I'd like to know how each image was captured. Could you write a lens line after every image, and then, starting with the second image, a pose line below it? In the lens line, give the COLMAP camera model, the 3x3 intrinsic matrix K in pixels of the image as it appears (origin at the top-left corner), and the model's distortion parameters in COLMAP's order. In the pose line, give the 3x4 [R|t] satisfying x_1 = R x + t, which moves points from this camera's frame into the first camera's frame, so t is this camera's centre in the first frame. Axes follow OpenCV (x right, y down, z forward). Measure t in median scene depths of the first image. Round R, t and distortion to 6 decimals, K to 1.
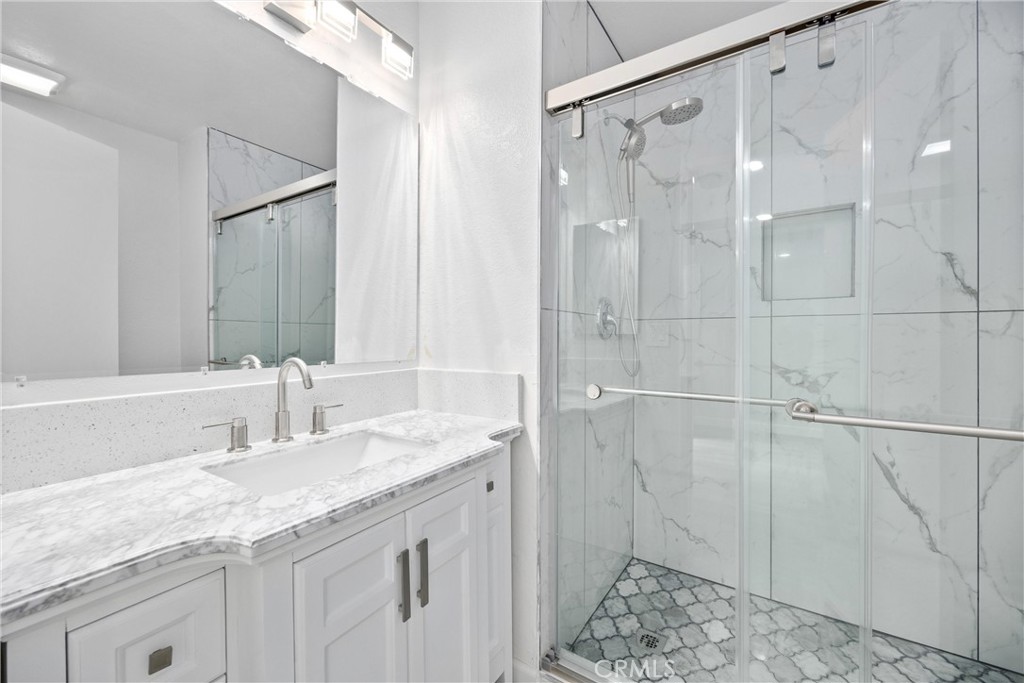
lens RADIAL K [[415.9, 0, 514.5], [0, 415.9, 342.6], [0, 0, 1]] dist [0.001909, 0.000163]
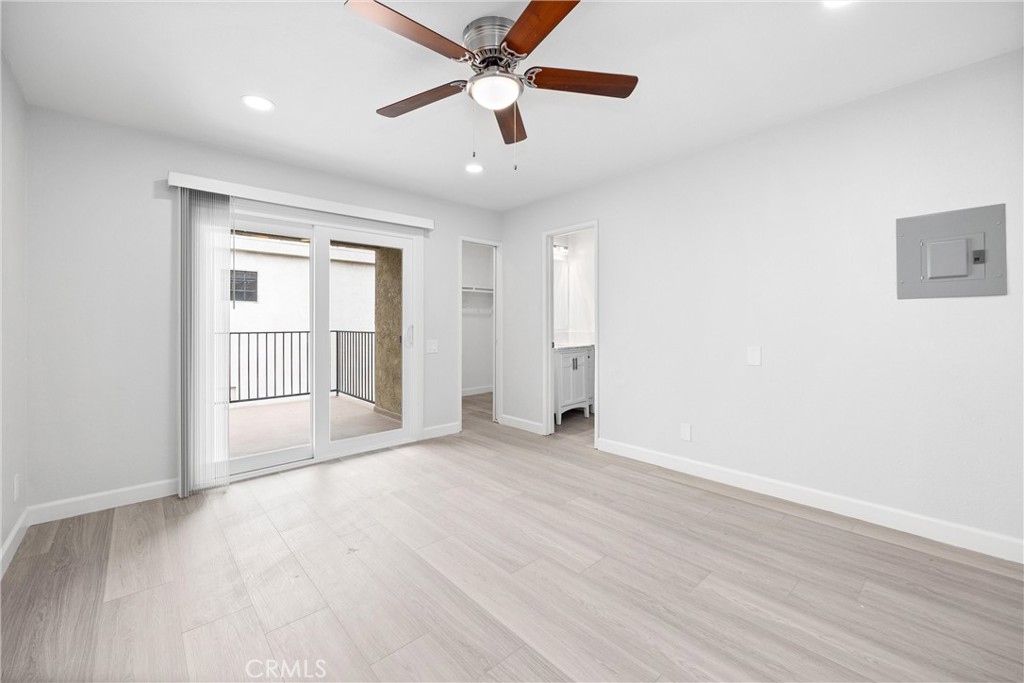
lens RADIAL K [[416.0, 0, 513.1], [0, 416.0, 315.4], [0, 0, 1]] dist [0.001246, 0.000084]
pose [[0.966153, -0.012122, -0.257684, 0.253319], [0.006944, 0.999756, -0.020993, -0.000940], [0.257875, 0.018493, 0.966001, -2.867174]]
